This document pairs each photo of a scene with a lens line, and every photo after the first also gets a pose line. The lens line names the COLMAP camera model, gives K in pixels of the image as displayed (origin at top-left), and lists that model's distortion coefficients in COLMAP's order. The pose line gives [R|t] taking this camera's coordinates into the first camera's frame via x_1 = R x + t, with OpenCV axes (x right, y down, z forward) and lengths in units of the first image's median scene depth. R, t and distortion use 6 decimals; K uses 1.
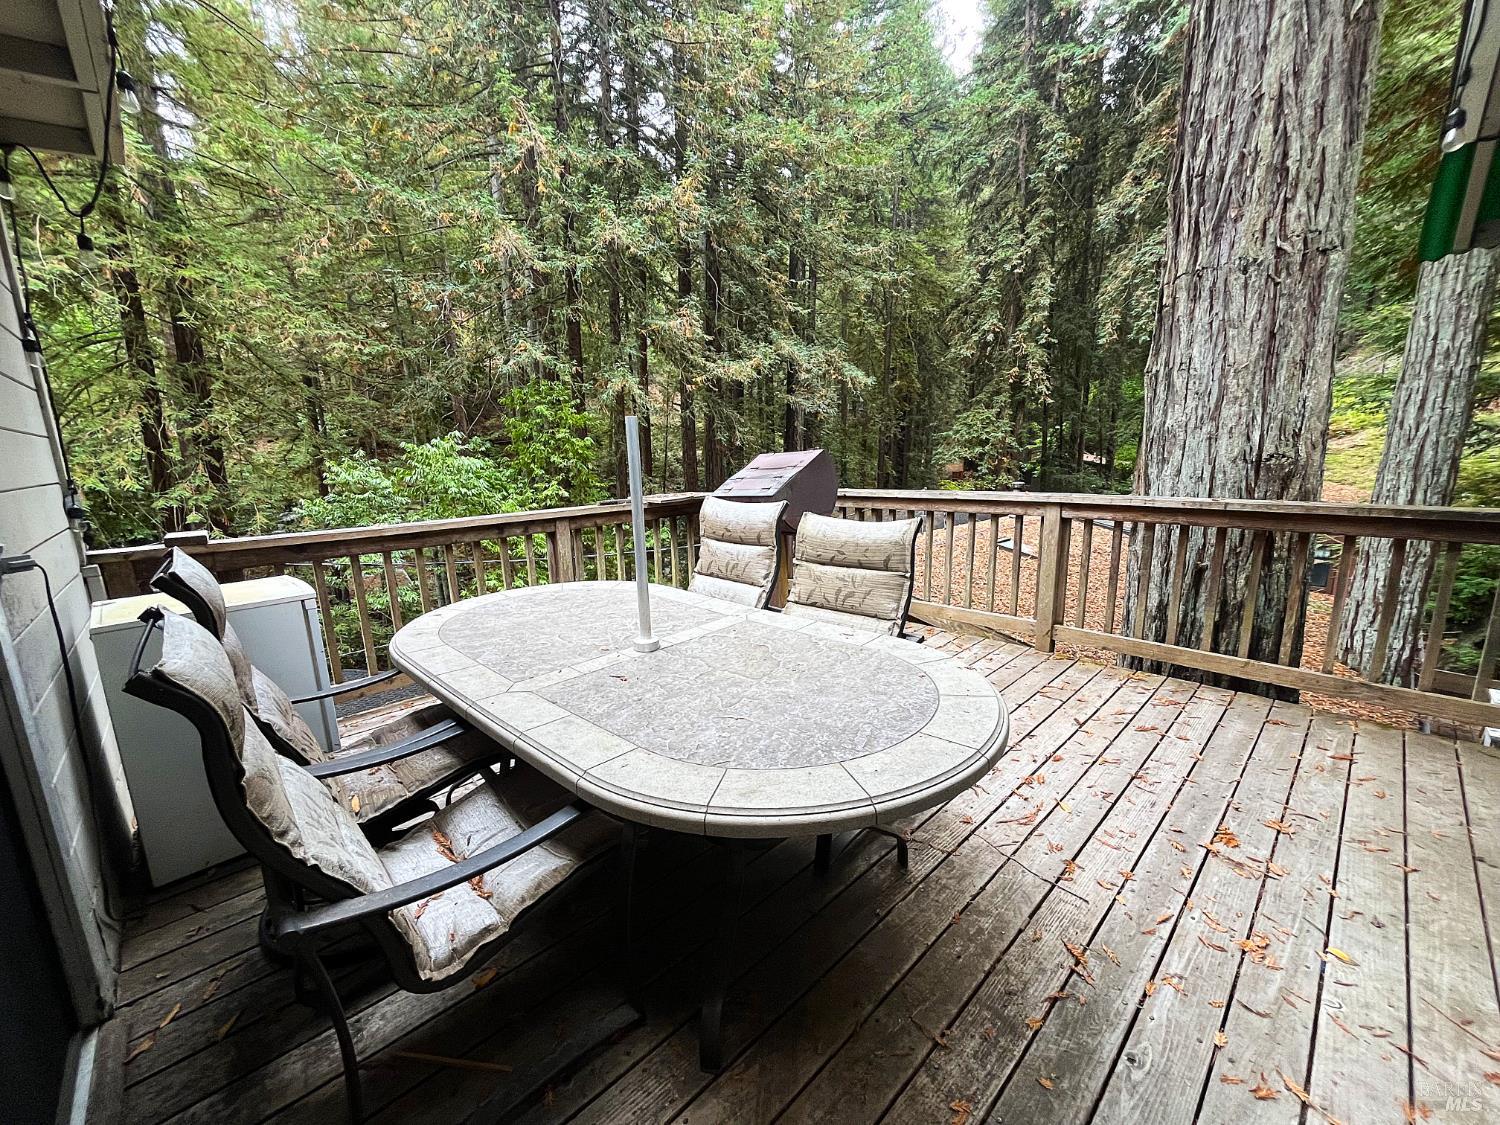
lens RADIAL K [[602.8, 0, 750.3], [0, 602.8, 565.2], [0, 0, 1]] dist [-0.000038, -0.000265]
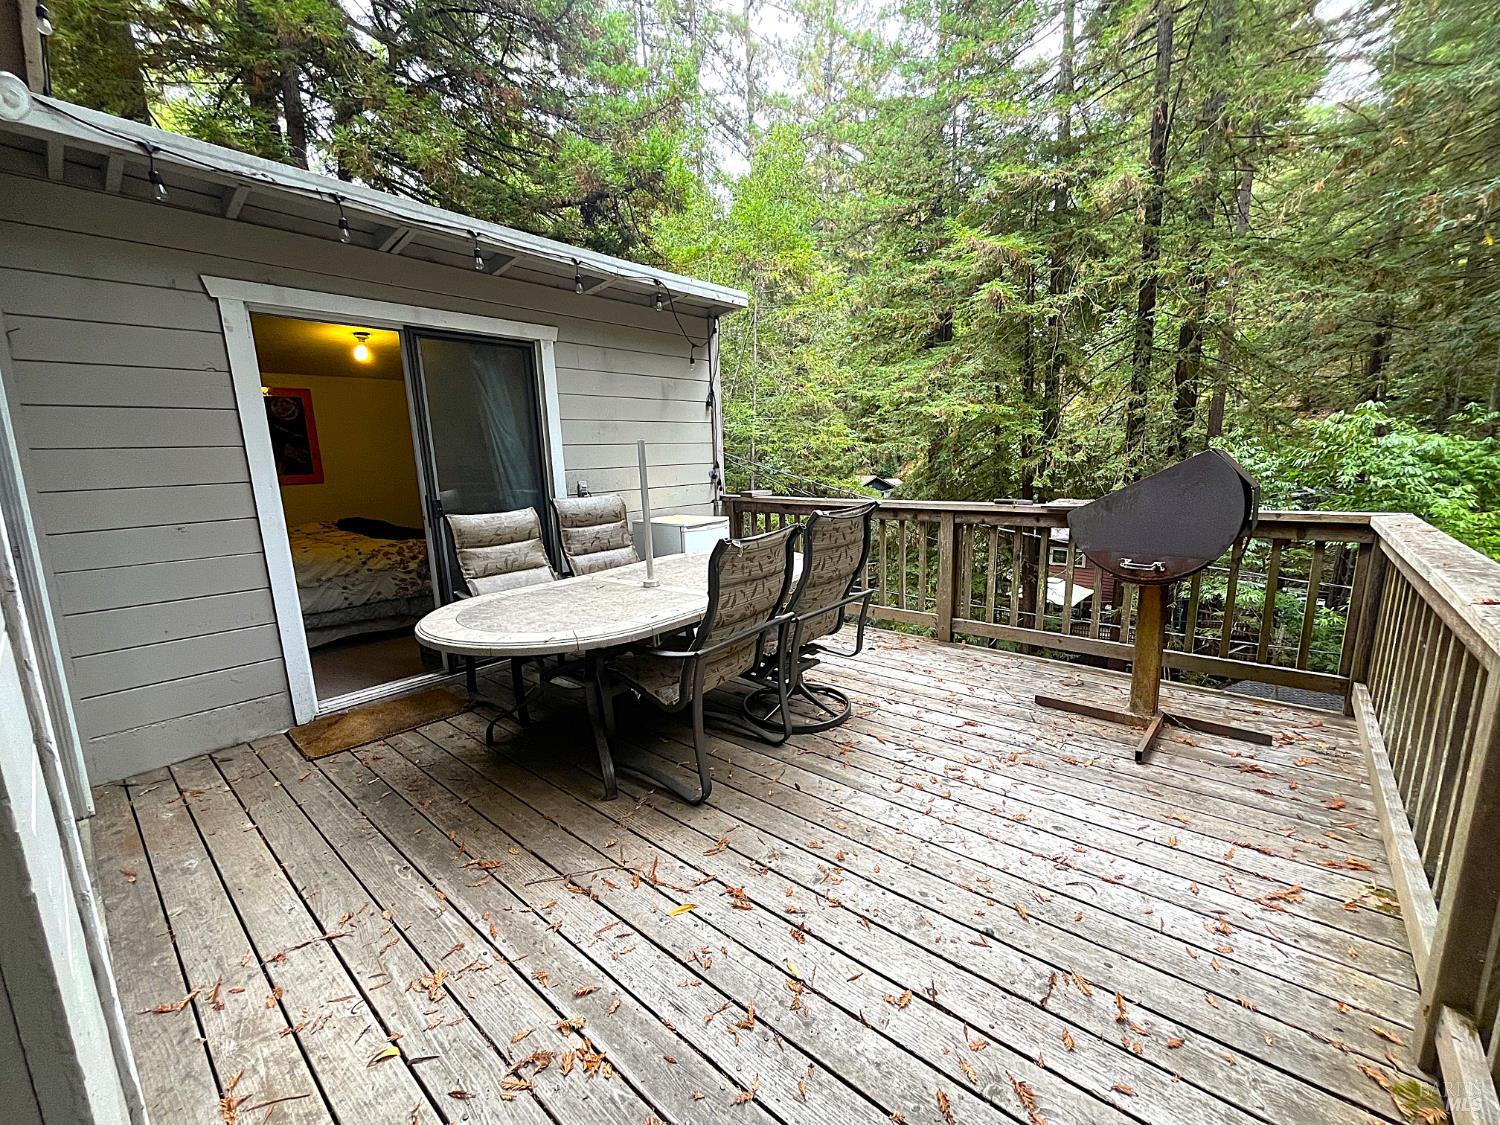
lens RADIAL K [[605.4, 0, 750.1], [0, 605.4, 568.3], [0, 0, 1]] dist [0.001006, 0.000029]
pose [[0.105315, 0.210986, -0.971799, 1.546914], [-0.160819, 0.967984, 0.192729, -0.285782], [0.981349, 0.135987, 0.135874, 1.150195]]
